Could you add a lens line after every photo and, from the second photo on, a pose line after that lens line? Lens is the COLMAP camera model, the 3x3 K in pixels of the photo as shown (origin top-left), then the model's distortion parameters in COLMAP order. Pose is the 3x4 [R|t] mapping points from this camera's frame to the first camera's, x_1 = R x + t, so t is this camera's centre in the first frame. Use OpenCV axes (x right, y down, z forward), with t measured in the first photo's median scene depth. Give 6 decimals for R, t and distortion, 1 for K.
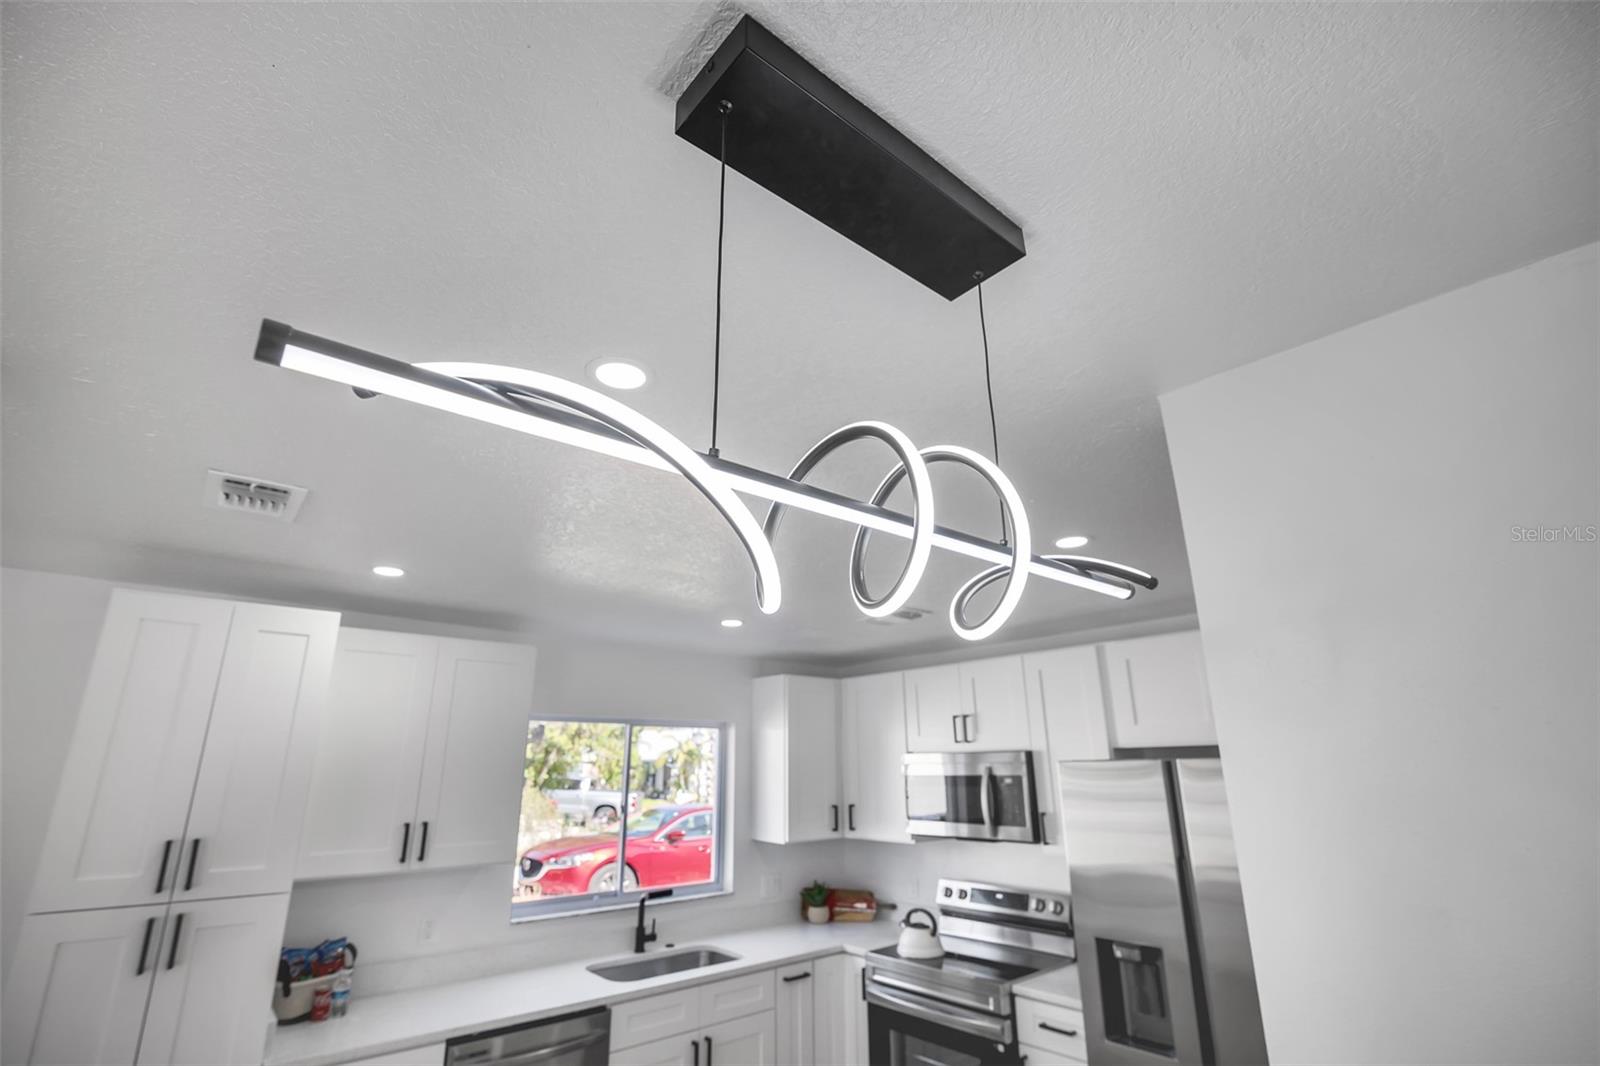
lens RADIAL K [[722.9, 0, 796.6], [0, 722.9, 544.5], [0, 0, 1]] dist [-0.001752, 0.000012]
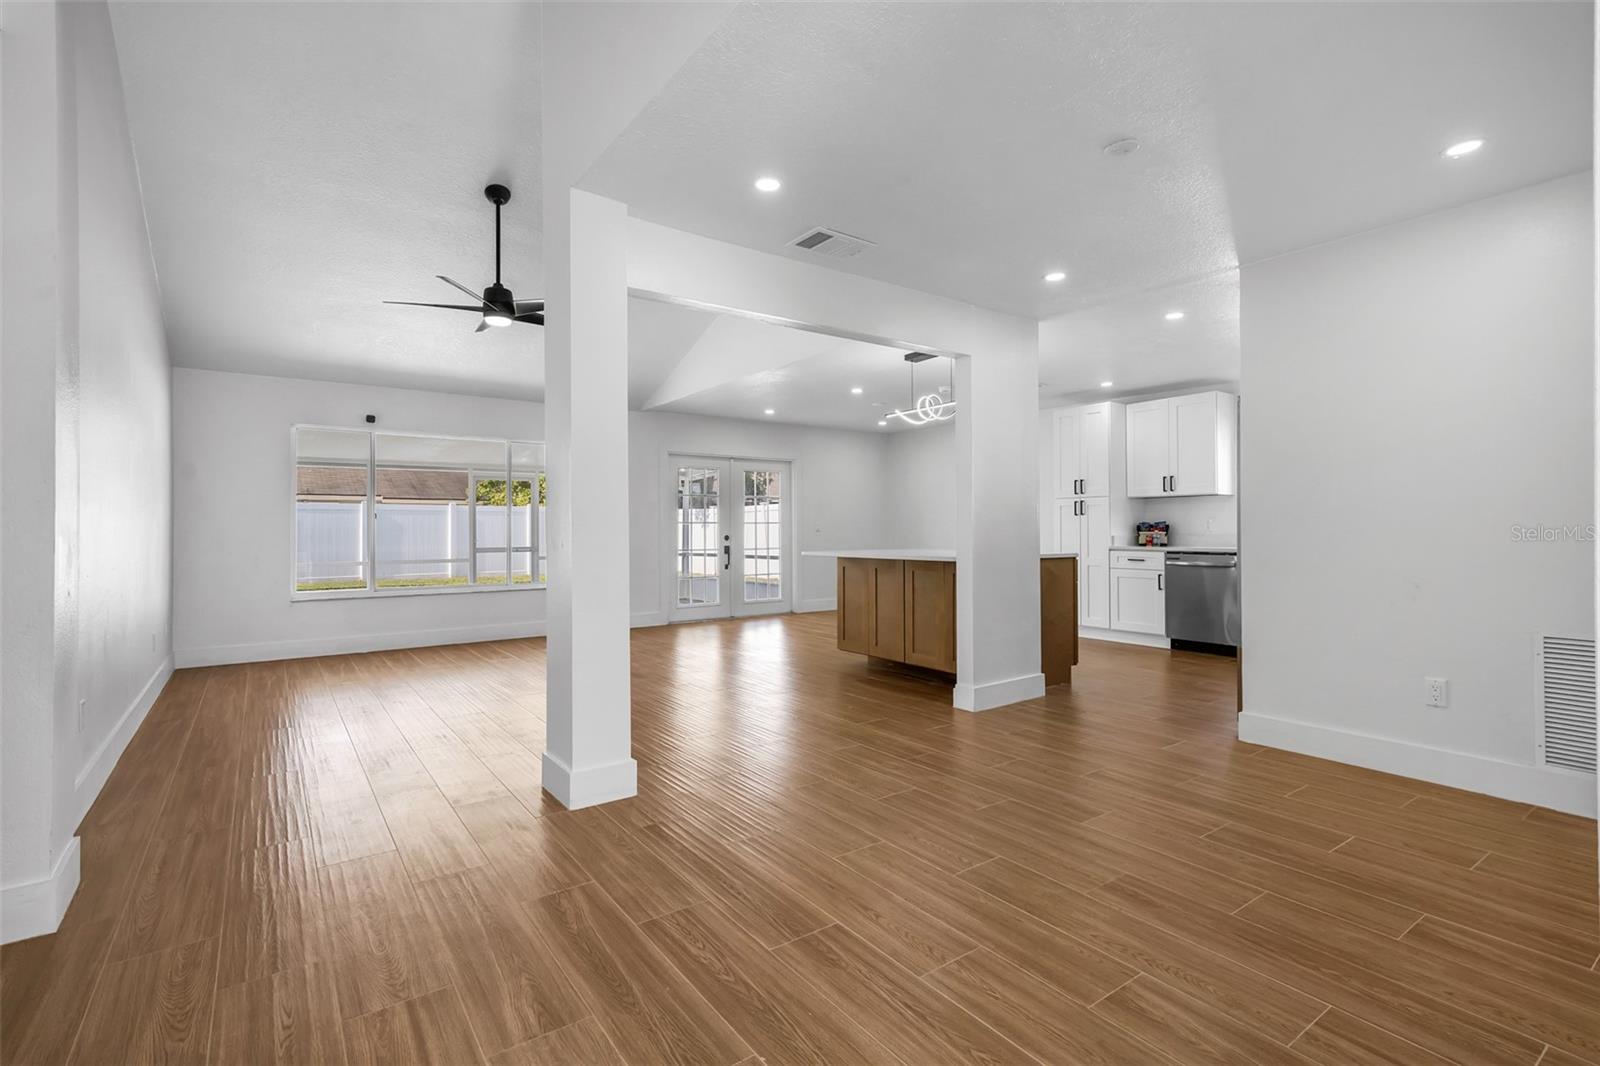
lens RADIAL K [[746.5, 0, 800.6], [0, 746.5, 527.9], [0, 0, 1]] dist [-0.000464, 0.000218]
pose [[-0.085281, 0.000940, -0.996356, 1.628185], [0.298241, 0.954173, -0.024627, 0.196080], [0.950673, -0.299255, -0.081654, -0.003182]]
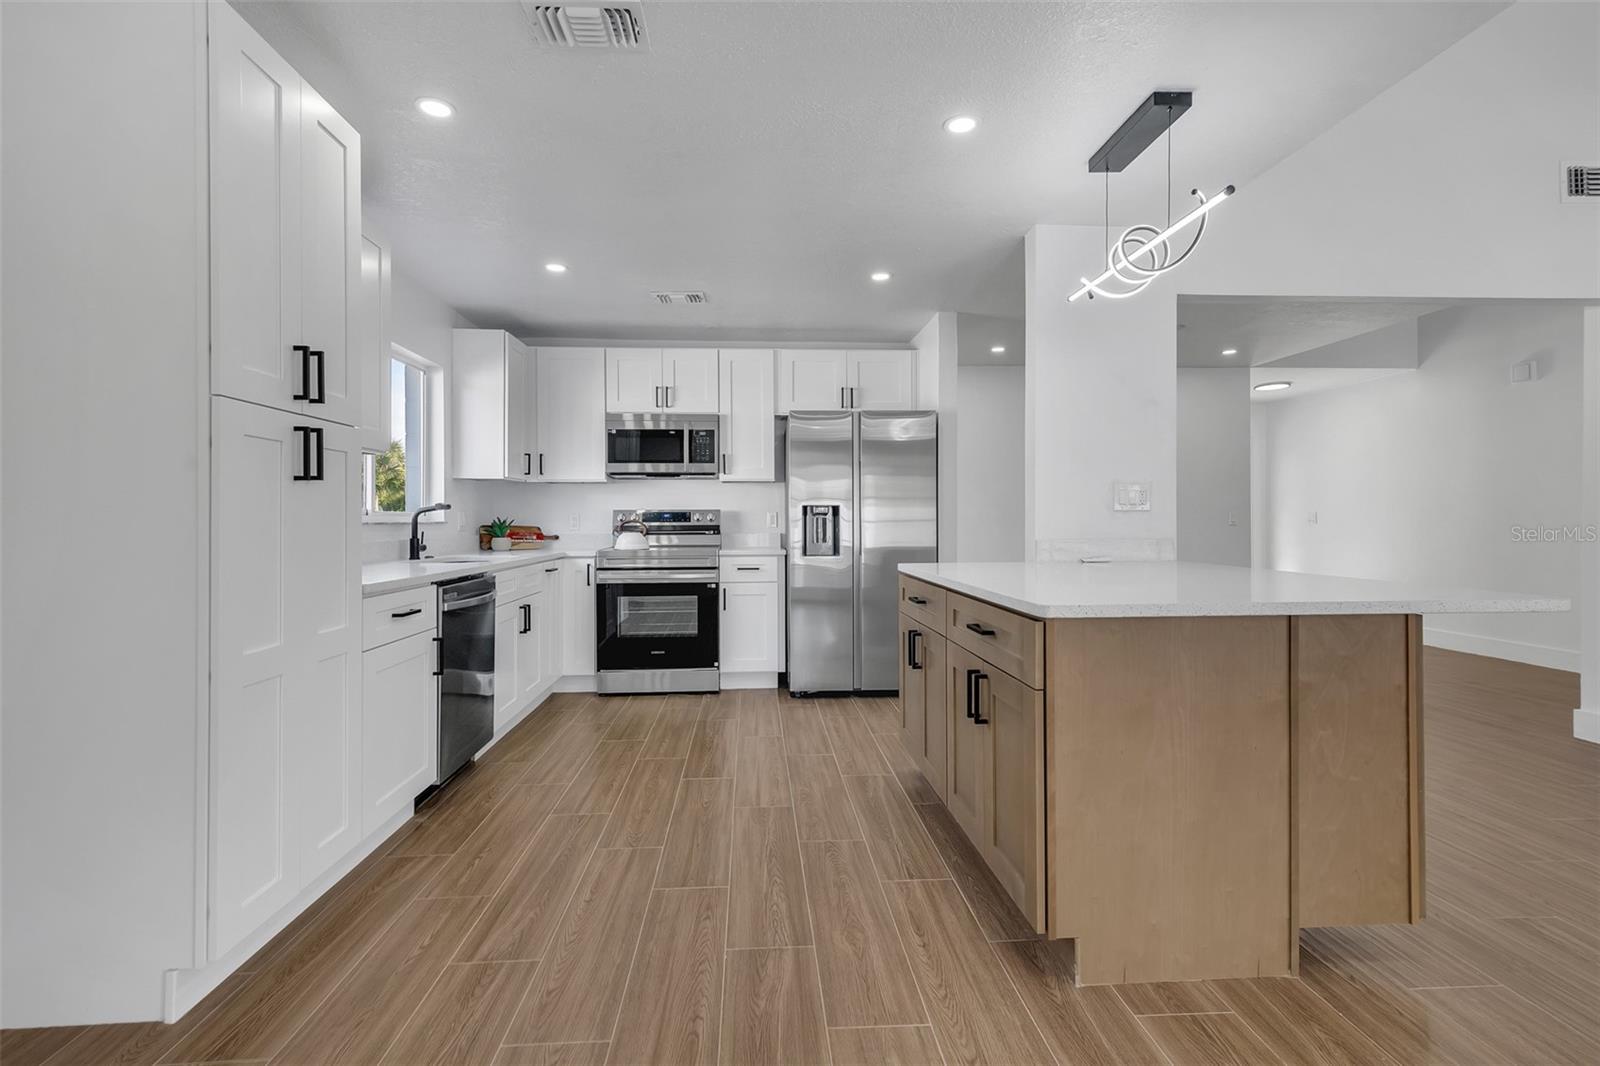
lens RADIAL K [[743.3, 0, 790.7], [0, 743.3, 520.0], [0, 0, 1]] dist [0.017575, -0.000537]
pose [[0.606818, 0.004480, 0.794828, -0.749351], [-0.234158, 0.956614, 0.173378, 0.189861], [-0.759567, -0.291324, 0.581540, -0.035581]]
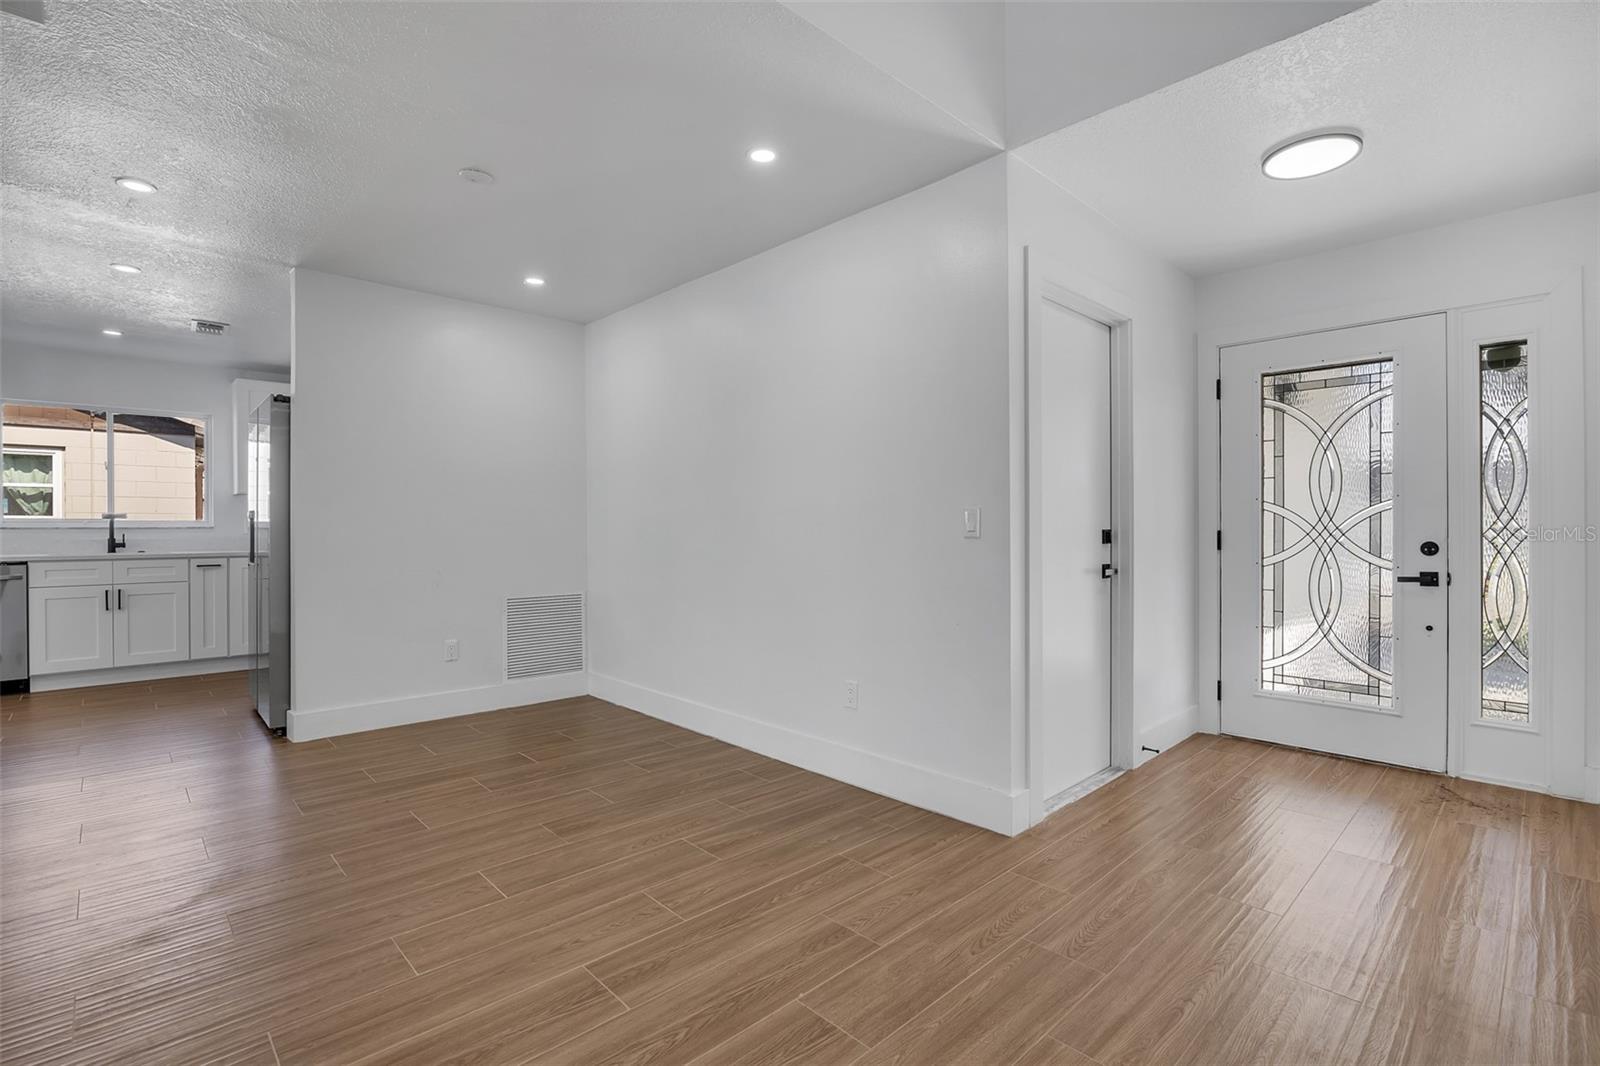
lens RADIAL K [[717.7, 0, 801.1], [0, 717.7, 527.8], [0, 0, 1]] dist [-0.026407, -0.000027]
pose [[0.998772, -0.000141, 0.049546, 1.191587], [-0.014648, 0.954458, 0.297984, 0.039686], [-0.047331, -0.298344, 0.953284, -0.492415]]
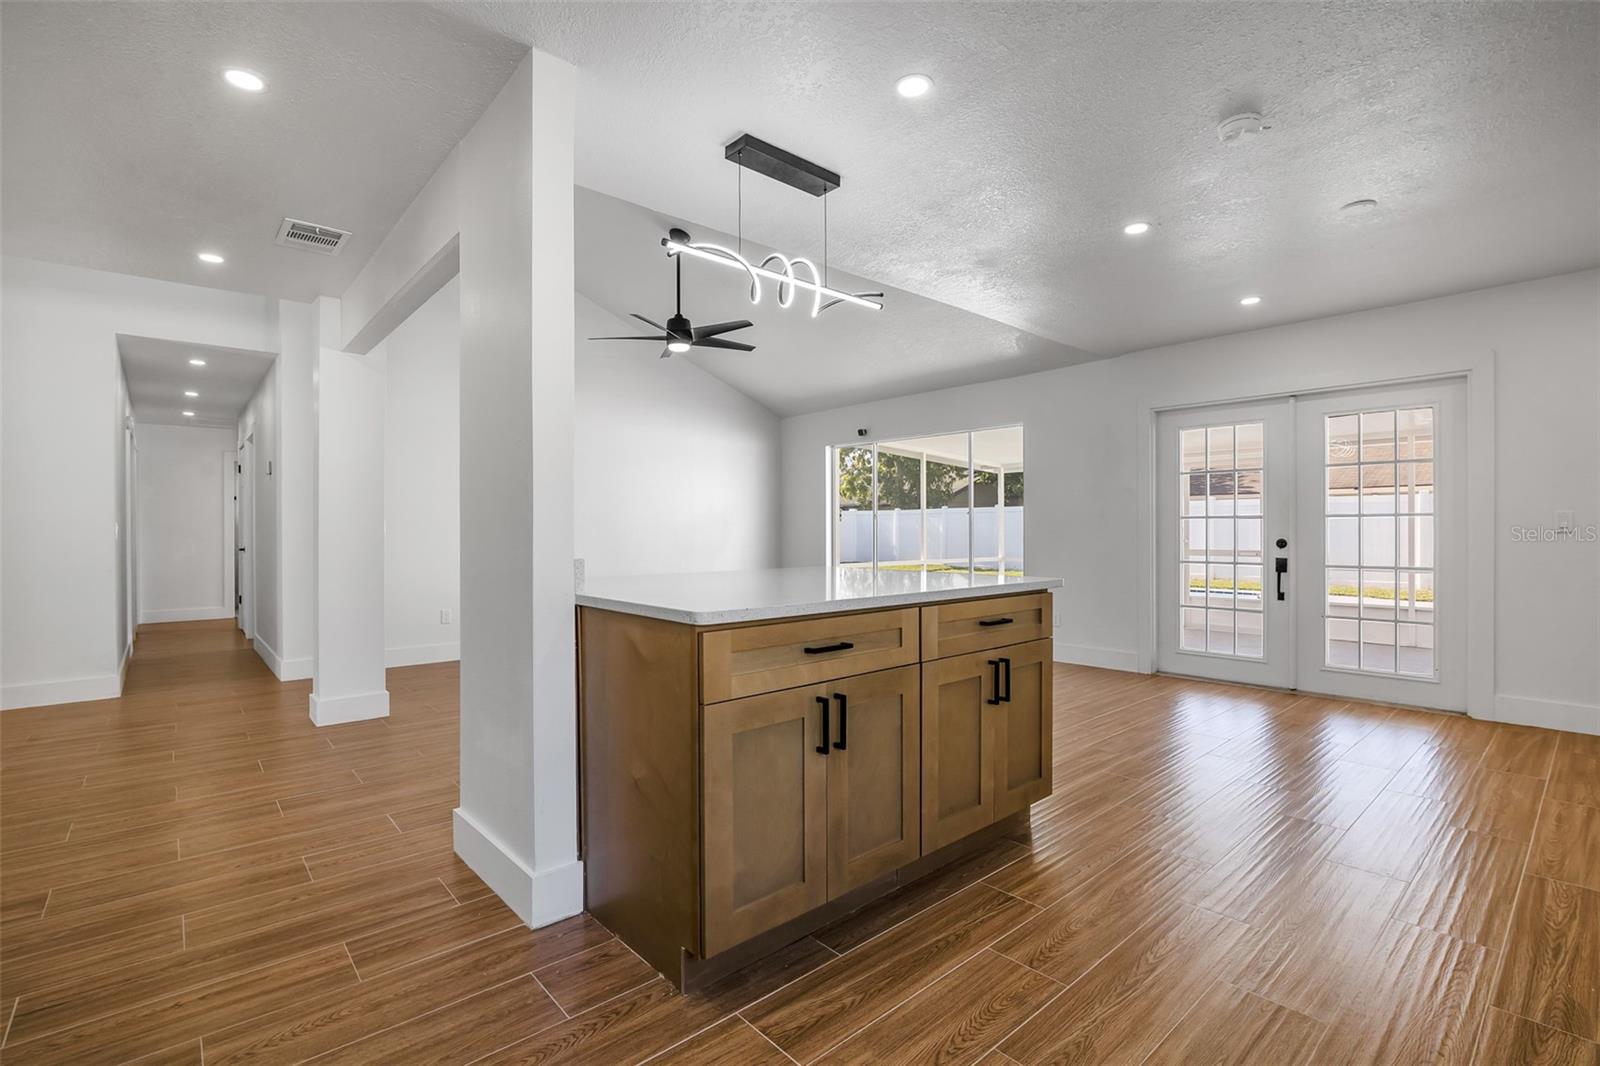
lens RADIAL K [[731.3, 0, 795.4], [0, 731.3, 523.0], [0, 0, 1]] dist [-0.017722, -0.000028]
pose [[-0.999928, 0.001515, -0.011897, 0.026711], [0.004975, 0.955019, -0.296503, 0.457343], [0.010913, -0.296541, -0.954958, 0.851688]]
